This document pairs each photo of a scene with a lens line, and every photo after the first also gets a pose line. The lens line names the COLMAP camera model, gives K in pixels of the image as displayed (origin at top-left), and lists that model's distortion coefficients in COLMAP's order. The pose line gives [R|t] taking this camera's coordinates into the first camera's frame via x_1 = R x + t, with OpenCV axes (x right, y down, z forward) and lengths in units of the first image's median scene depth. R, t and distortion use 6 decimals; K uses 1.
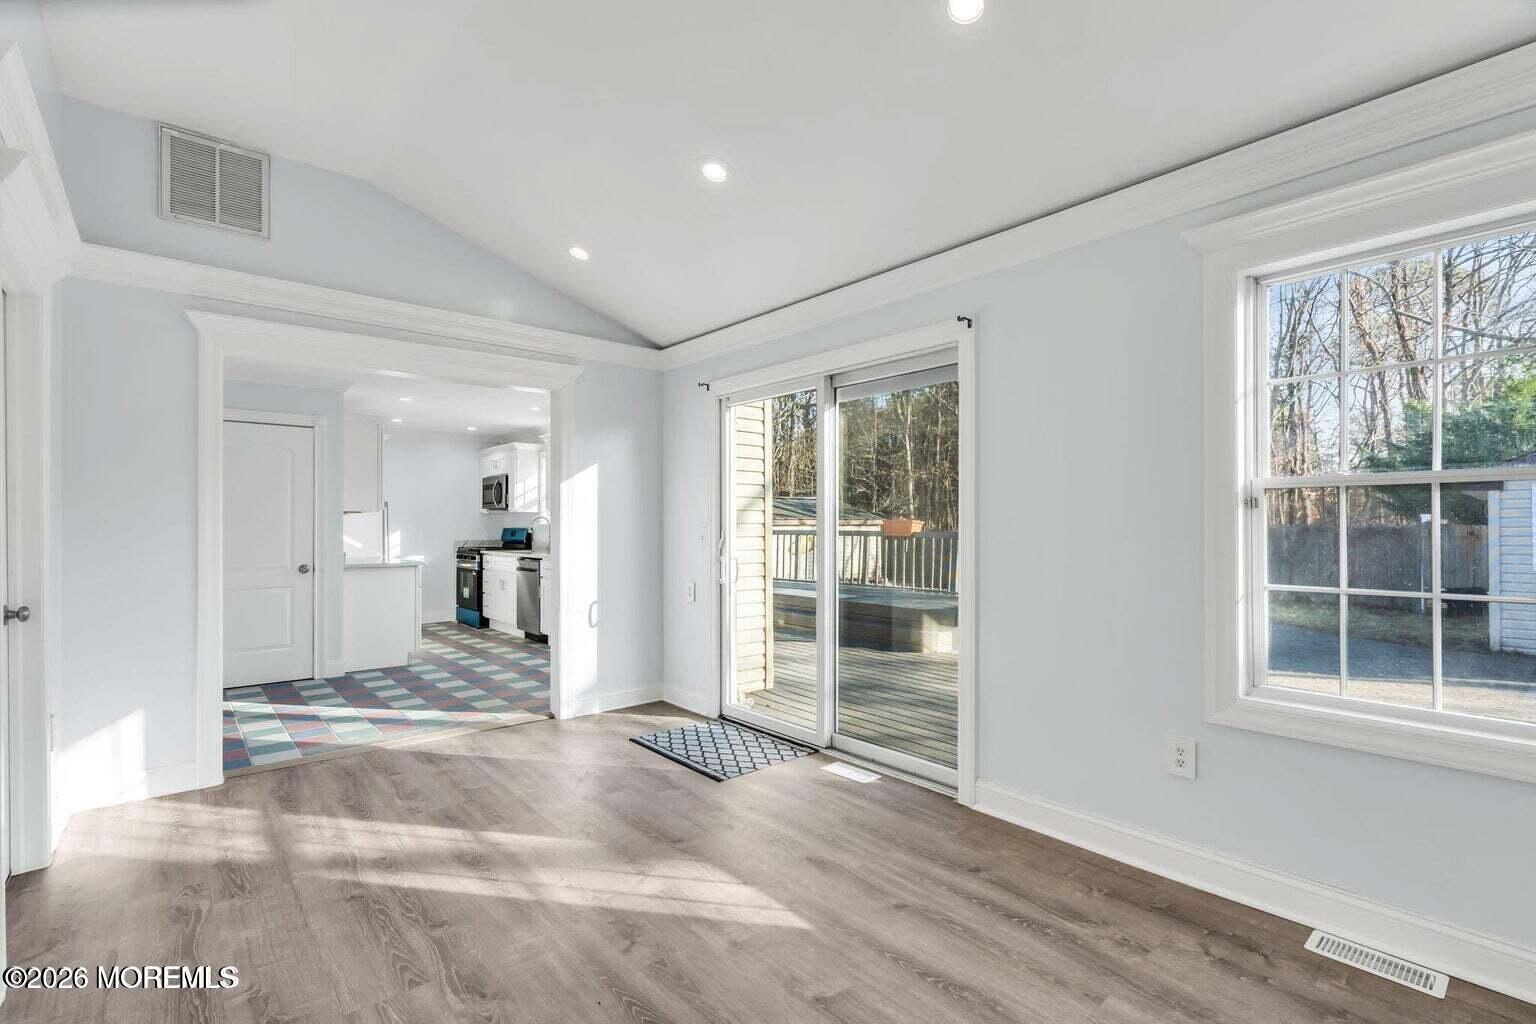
lens RADIAL K [[693.9, 0, 762.2], [0, 693.9, 523.2], [0, 0, 1]] dist [-0.012386, 0.003035]
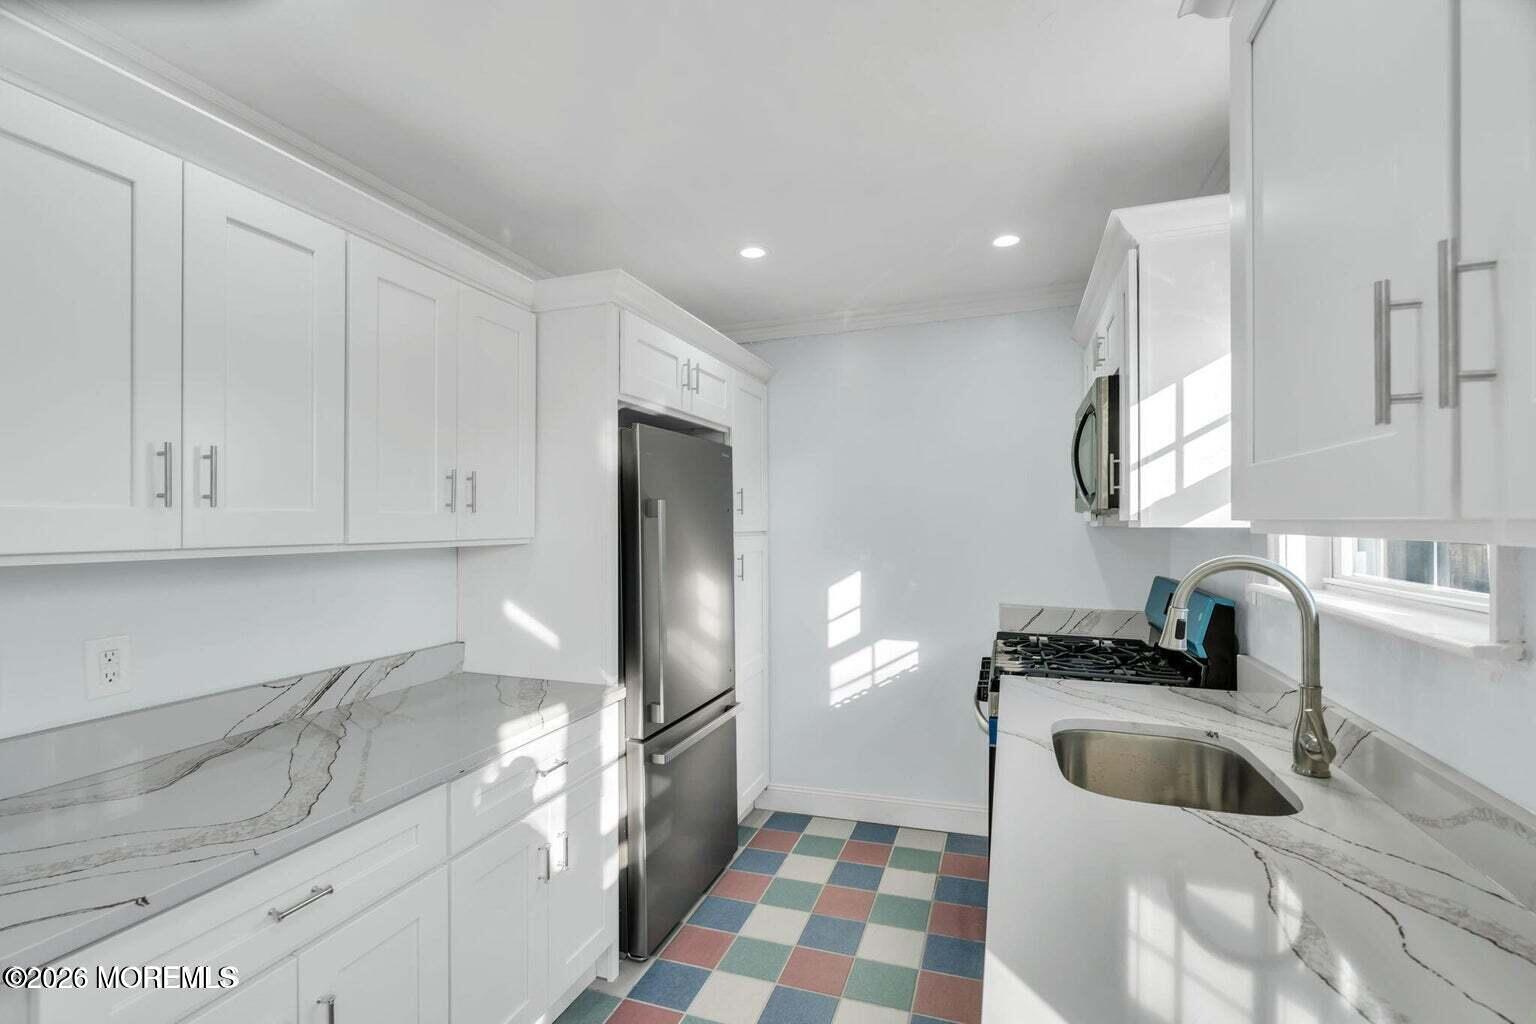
lens RADIAL K [[693.9, 0, 773.9], [0, 693.9, 520.4], [0, 0, 1]] dist [-0.012386, 0.003035]
pose [[0.500923, -0.003924, -0.865483, -0.217987], [0.002363, 0.999992, -0.003167, -0.017960], [0.865488, -0.000459, 0.500929, 0.772851]]
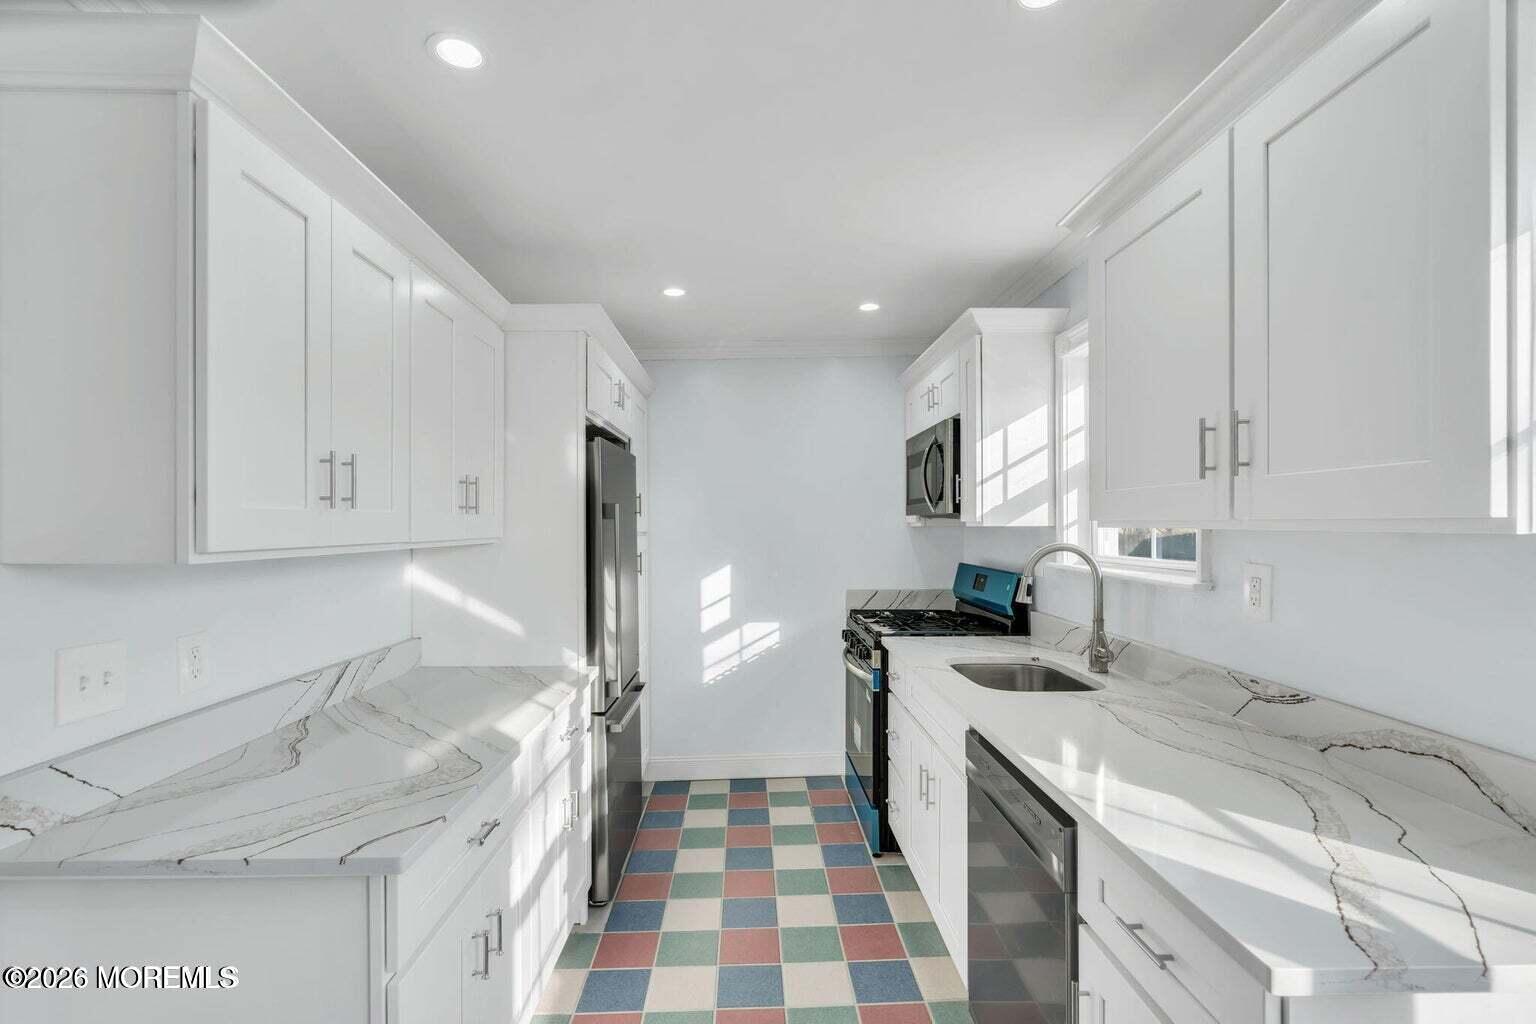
lens RADIAL K [[693.9, 0, 774.6], [0, 693.9, 524.3], [0, 0, 1]] dist [-0.012386, 0.003035]
pose [[0.779279, -0.002688, -0.626672, -0.223255], [0.003775, 0.999993, 0.000406, -0.017387], [0.626666, -0.002682, 0.779283, 0.674364]]
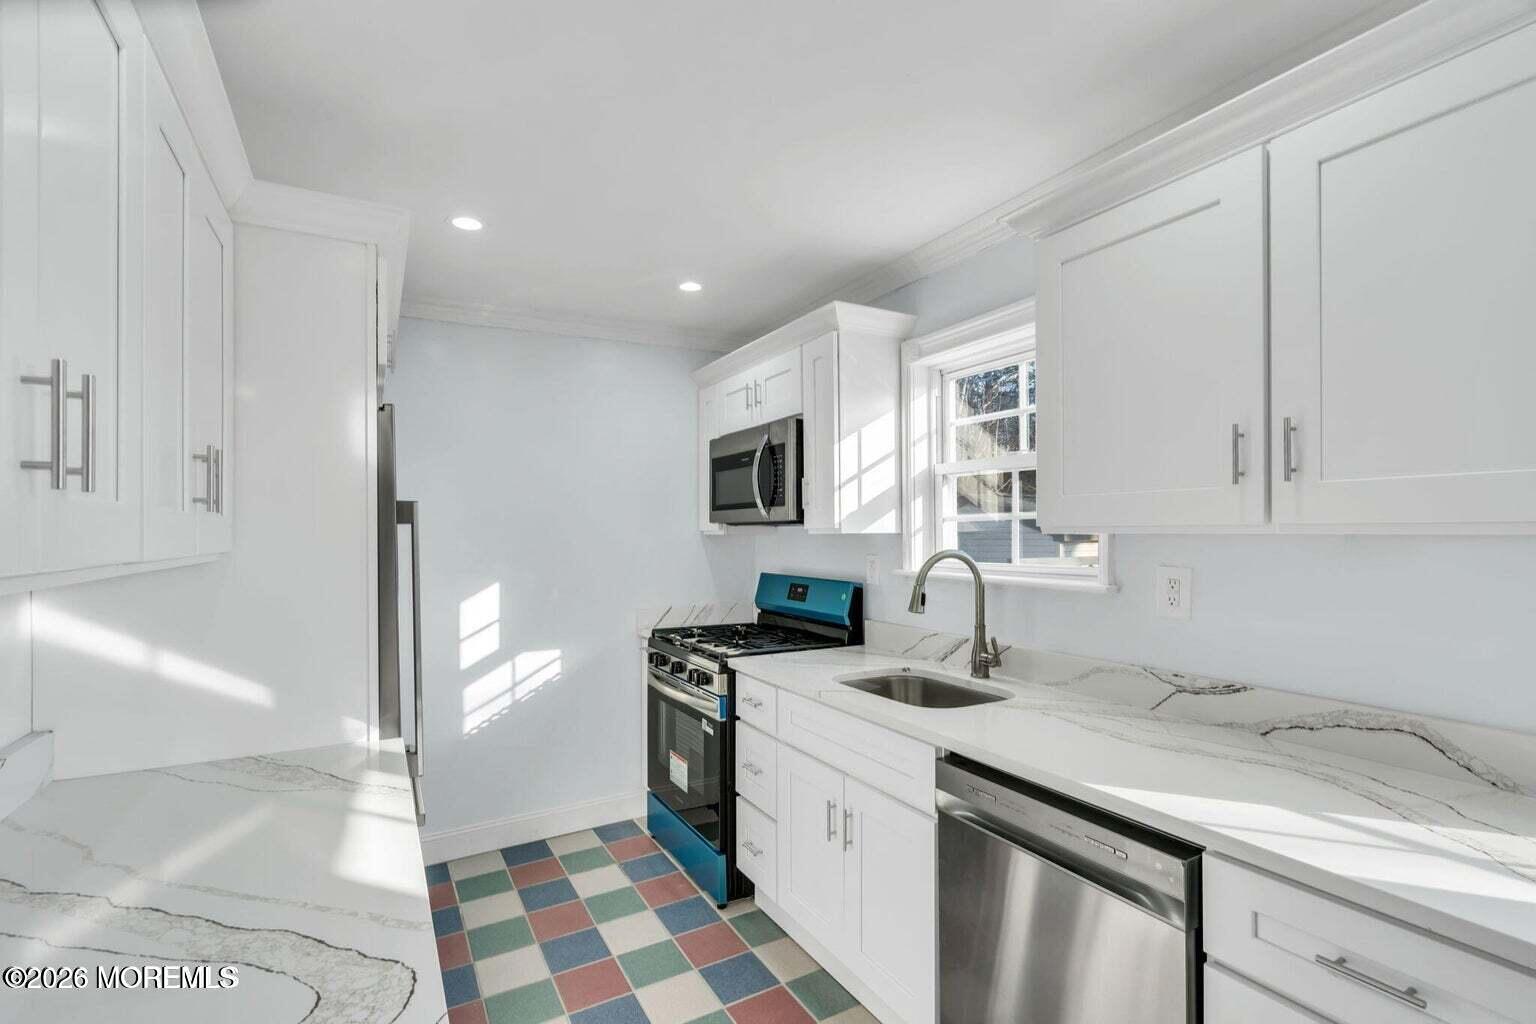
lens RADIAL K [[693.9, 0, 765.9], [0, 693.9, 531.8], [0, 0, 1]] dist [-0.012386, 0.003035]
pose [[0.979733, -0.004856, -0.200250, -0.318988], [0.004680, 0.999988, -0.001352, -0.016514], [0.200254, 0.000387, 0.979744, 0.680244]]
